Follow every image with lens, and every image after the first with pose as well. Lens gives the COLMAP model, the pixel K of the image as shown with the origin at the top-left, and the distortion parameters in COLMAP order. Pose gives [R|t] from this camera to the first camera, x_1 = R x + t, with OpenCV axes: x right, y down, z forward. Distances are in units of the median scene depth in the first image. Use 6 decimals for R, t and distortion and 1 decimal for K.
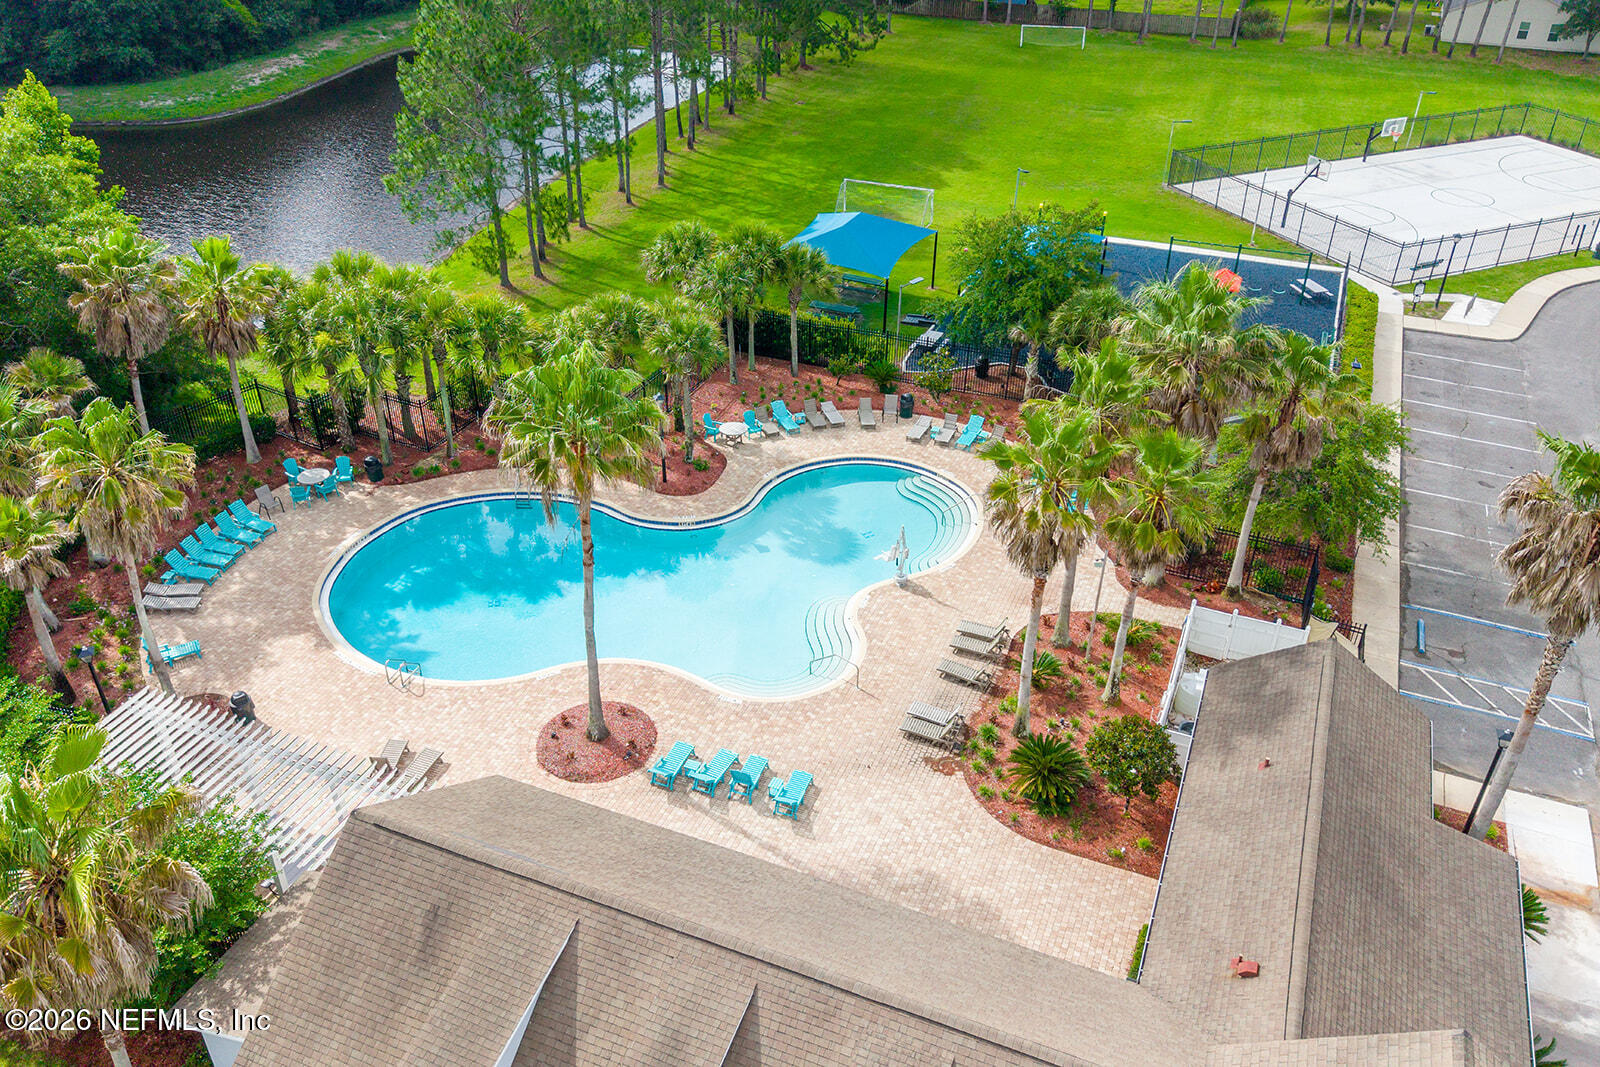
lens RADIAL K [[1317.2, 0, 724.8], [0, 1317.2, 556.9], [0, 0, 1]] dist [-0.009541, -0.010970]
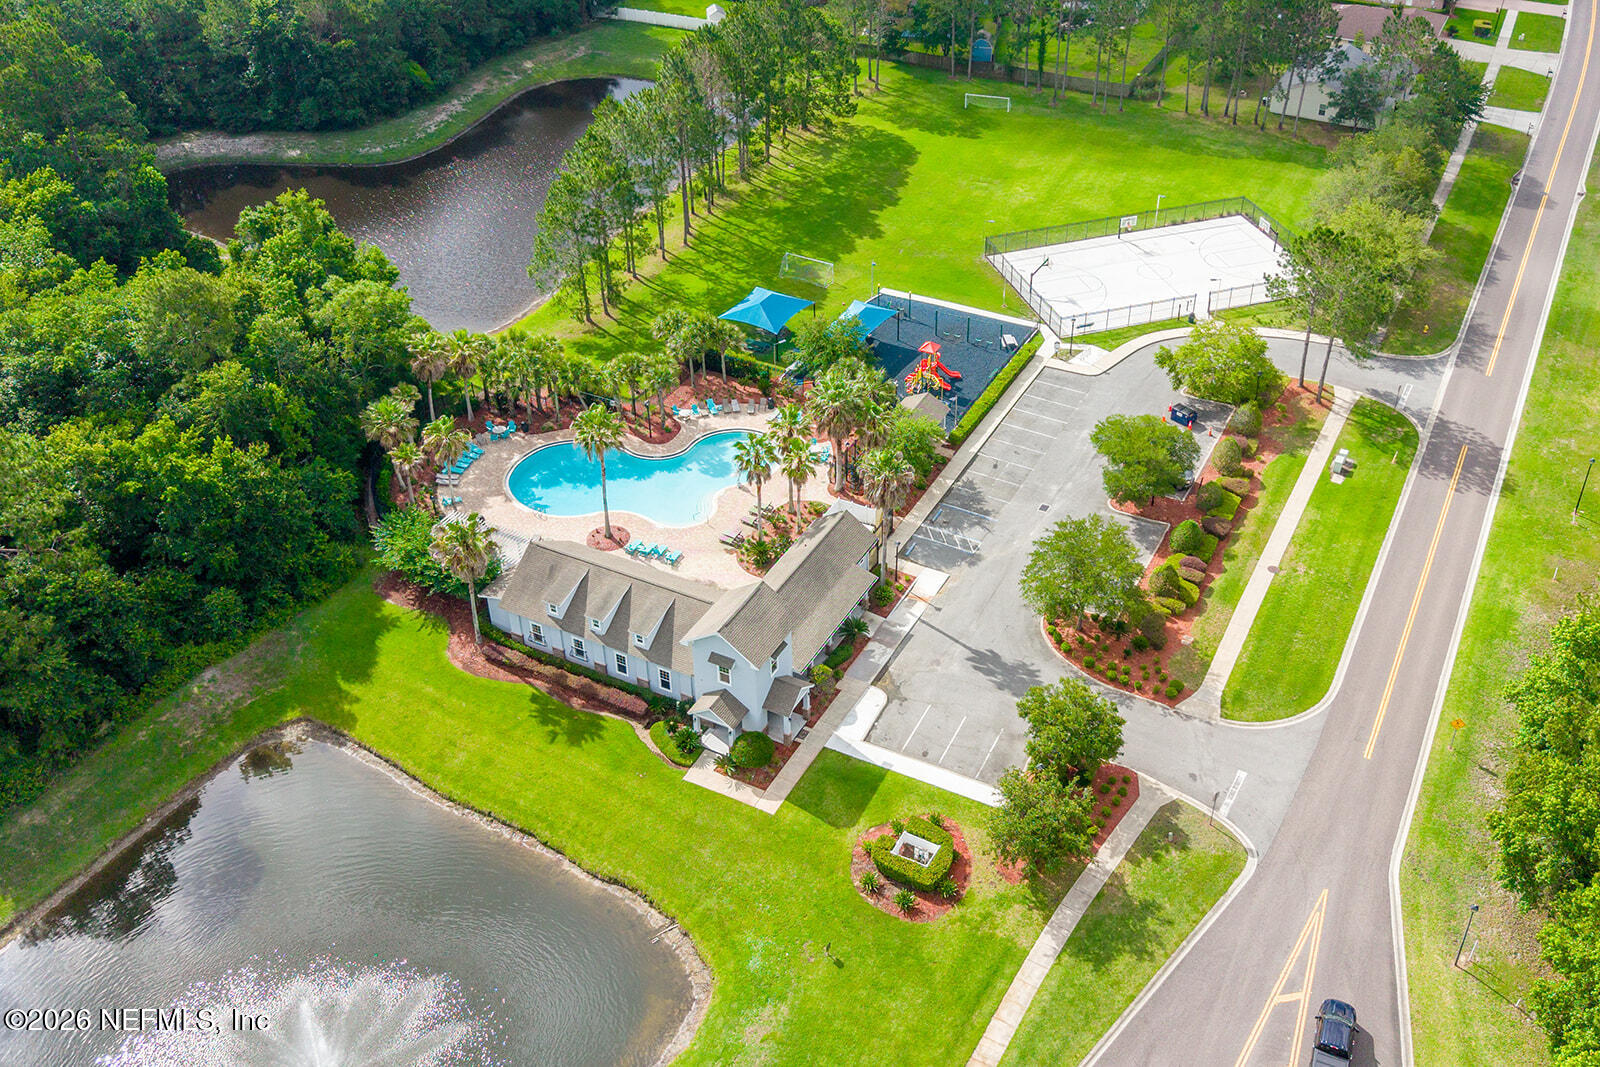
lens RADIAL K [[1587.5, 0, 800.0], [0, 1587.5, 533.5], [0, 0, 1]] dist [0.017964, -0.012063]
pose [[0.998083, 0.042896, -0.044604, 0.320528], [-0.040317, 0.997549, 0.057181, -0.054899], [0.046947, -0.055273, 0.997367, -1.630912]]
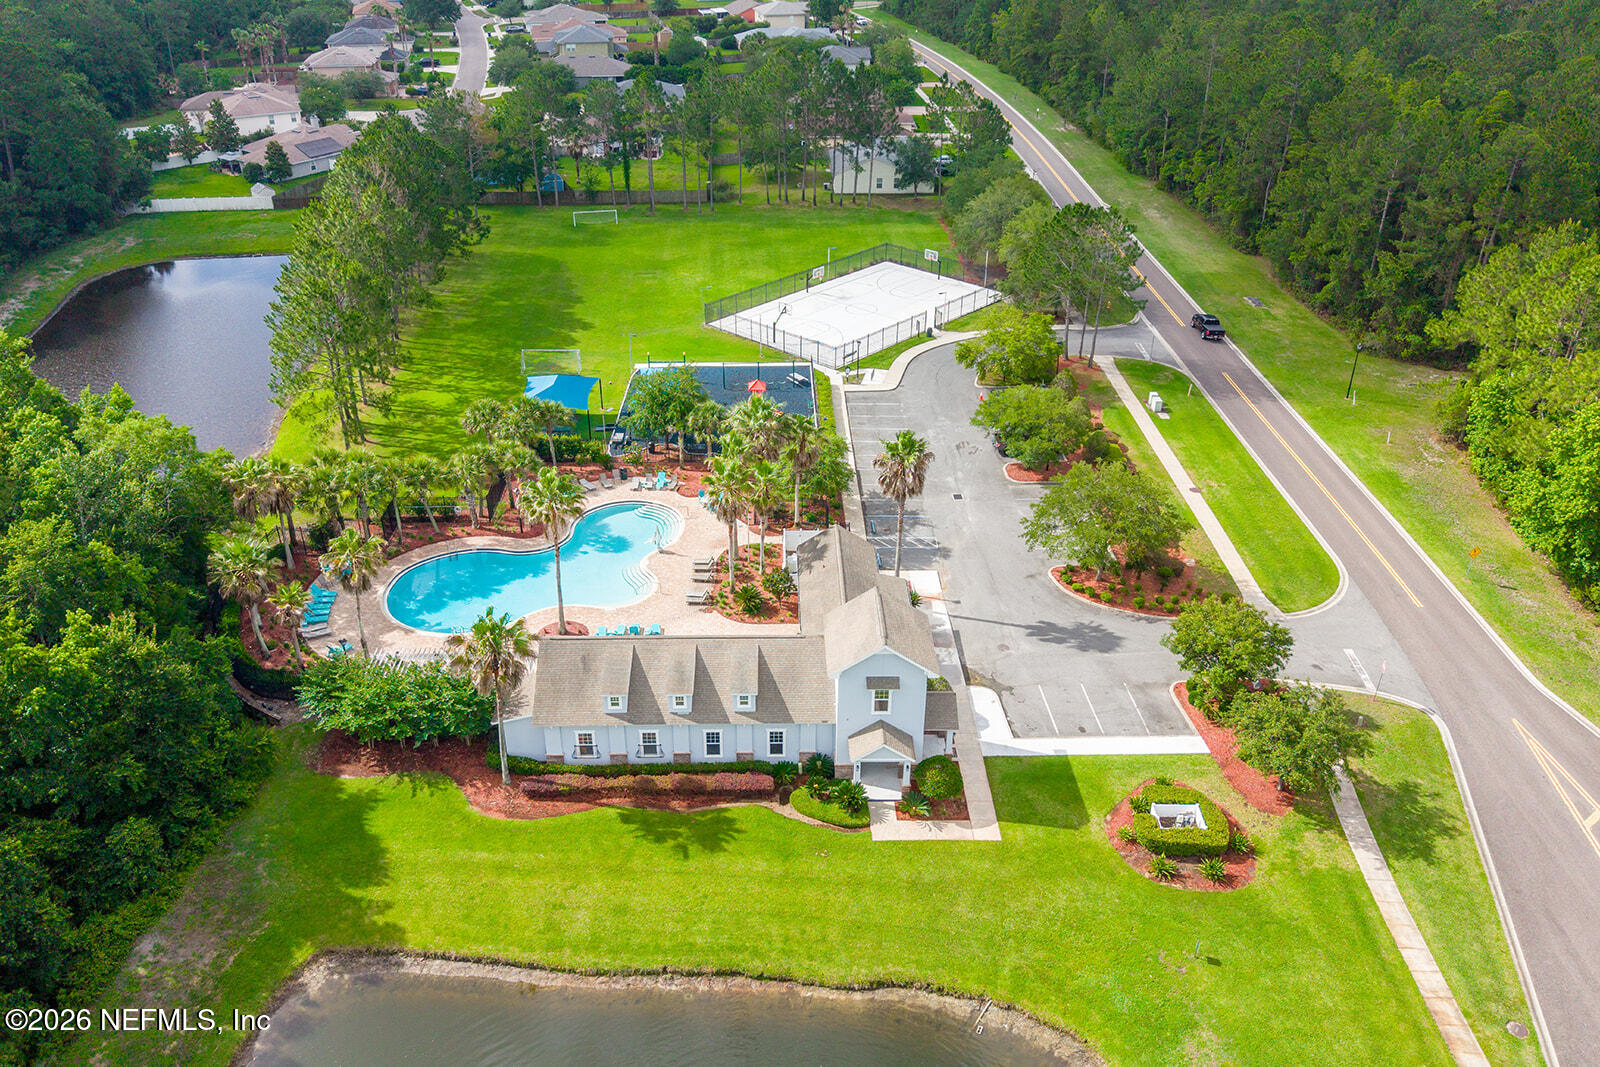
lens RADIAL K [[1334.1, 0, 800.0], [0, 1334.1, 533.5], [0, 0, 1]] dist [0.012474, -0.014037]
pose [[0.902795, -0.194669, 0.383490, -0.414691], [0.221482, 0.974802, -0.026569, 0.084463], [-0.368655, 0.108922, 0.923163, -0.942865]]
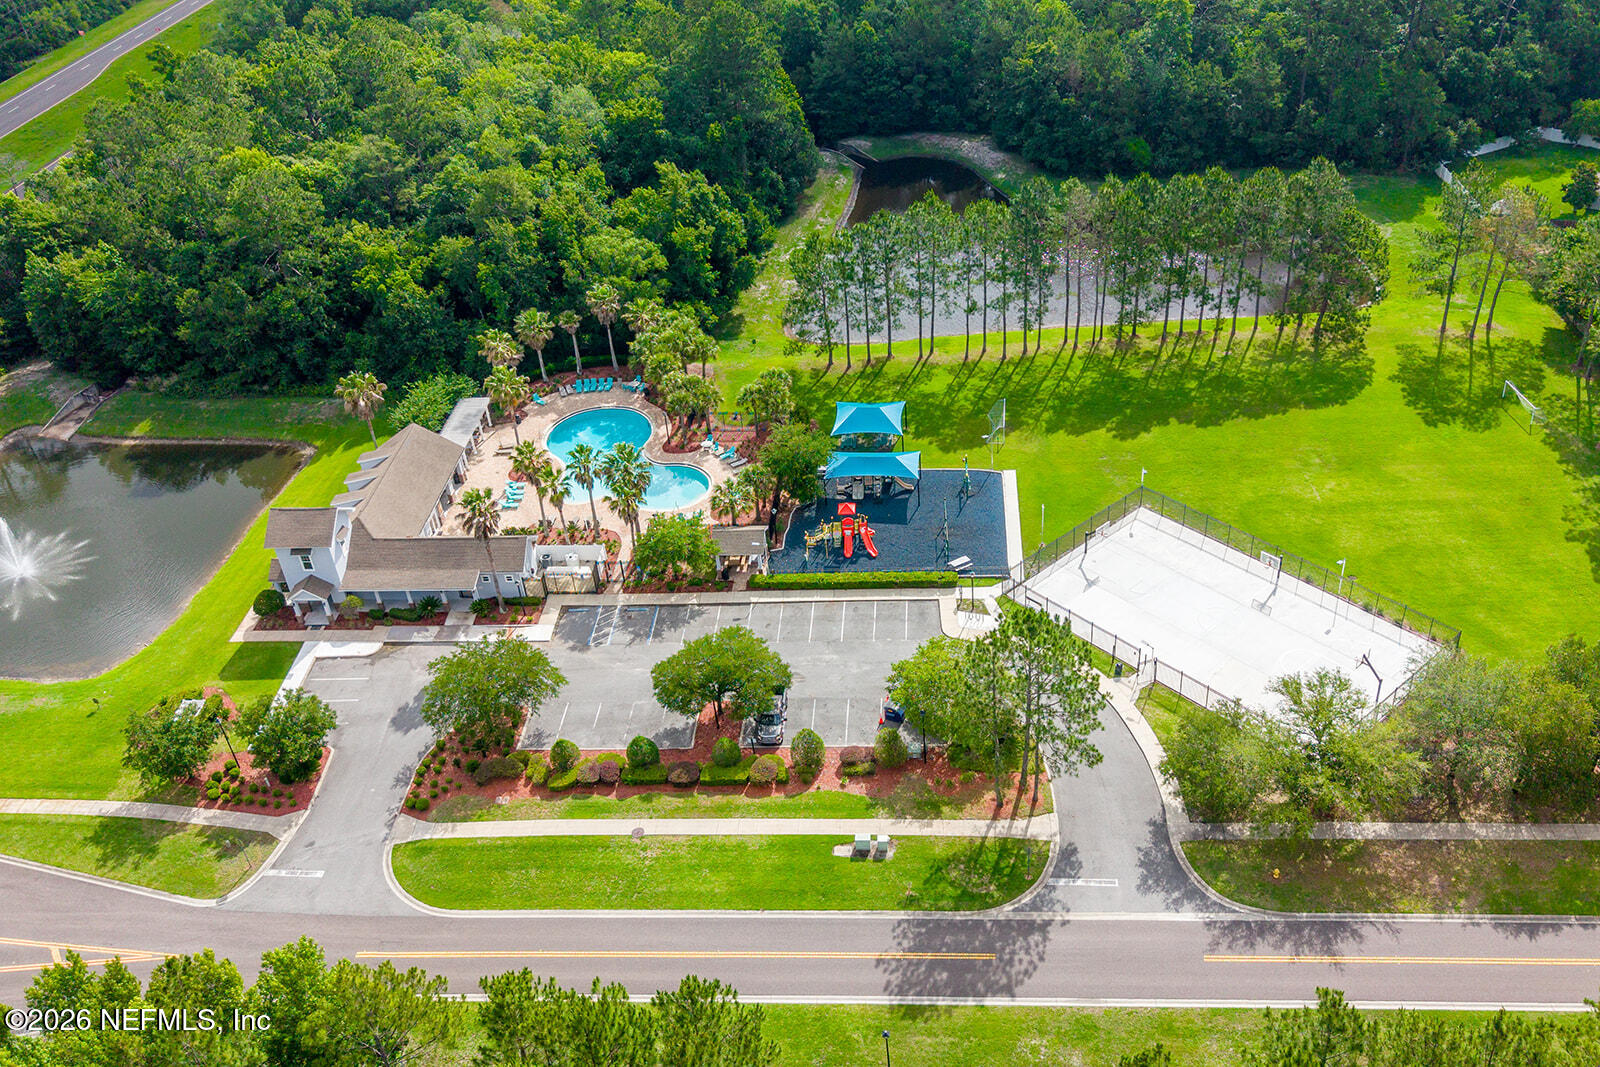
lens RADIAL K [[1334.1, 0, 800.0], [0, 1334.1, 533.5], [0, 0, 1]] dist [0.012474, -0.014037]
pose [[0.349852, 0.546776, -0.760684, 2.148841], [-0.448244, 0.810717, 0.376584, -1.022273], [0.822606, 0.209223, 0.528719, -0.186574]]
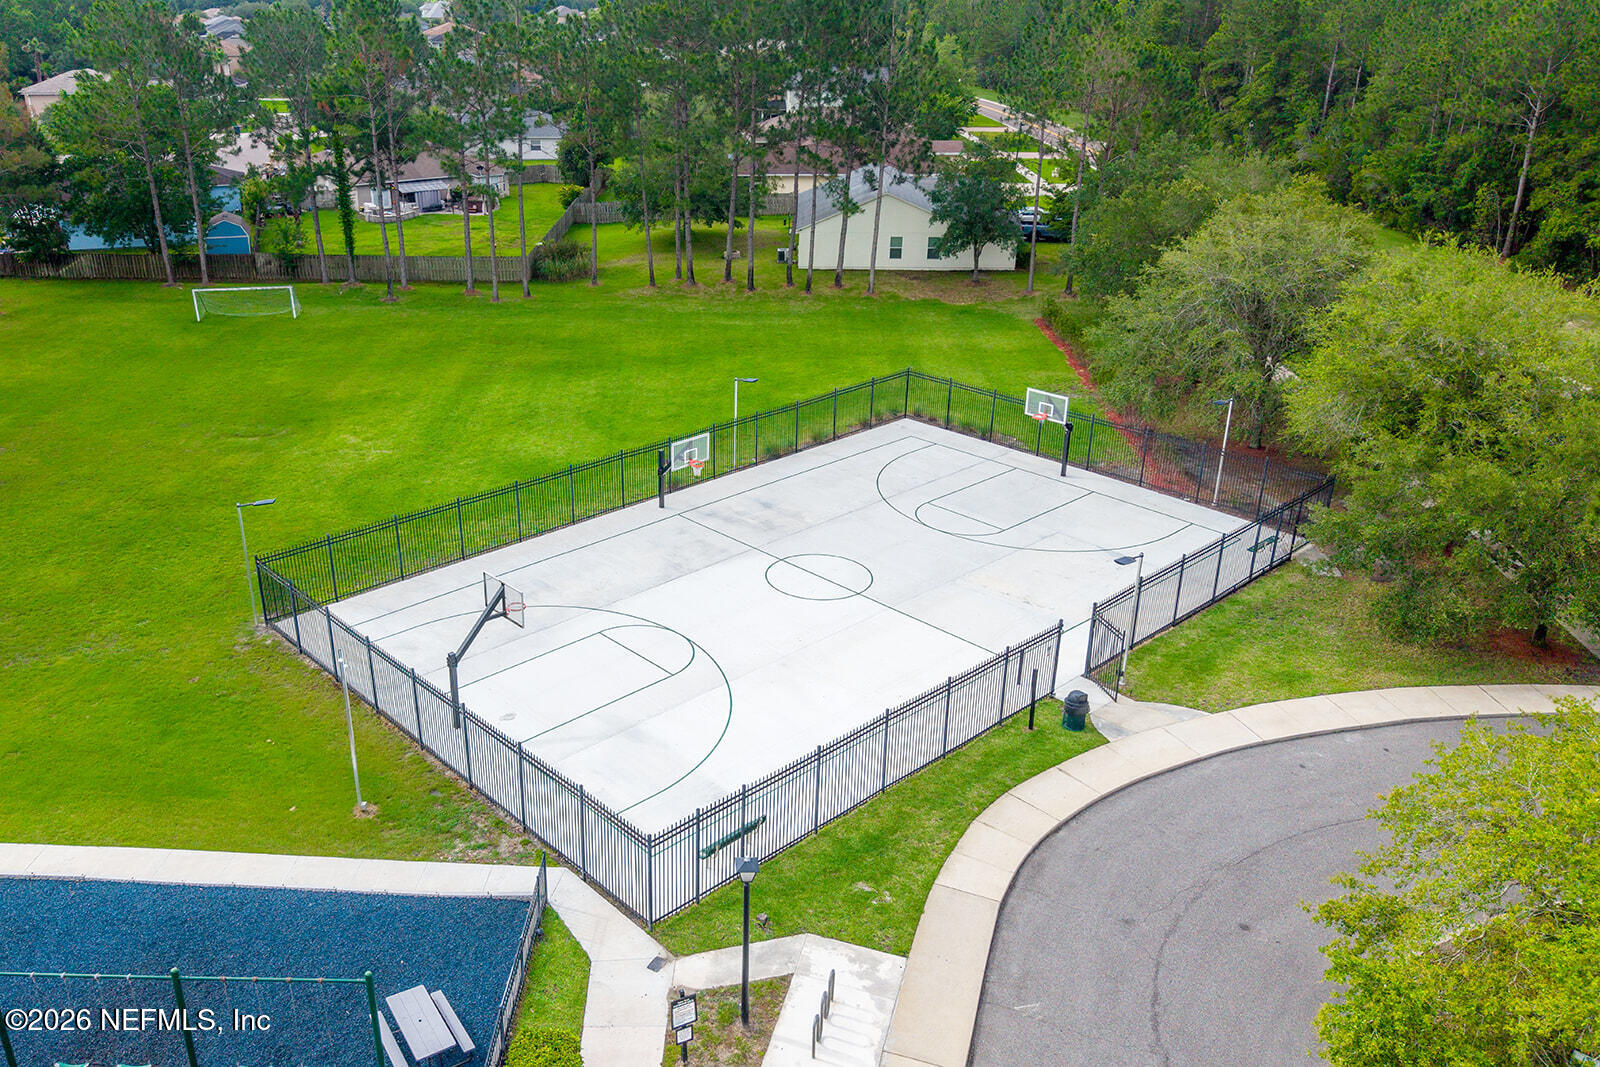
lens RADIAL K [[1338.3, 0, 684.2], [0, 1338.3, 535.0], [0, 0, 1]] dist [0.085676, -0.000961]
pose [[0.941596, -0.124814, 0.312760, 0.510813], [0.176552, 0.973865, -0.142887, -0.334103], [-0.286751, 0.189761, 0.939023, 0.740741]]
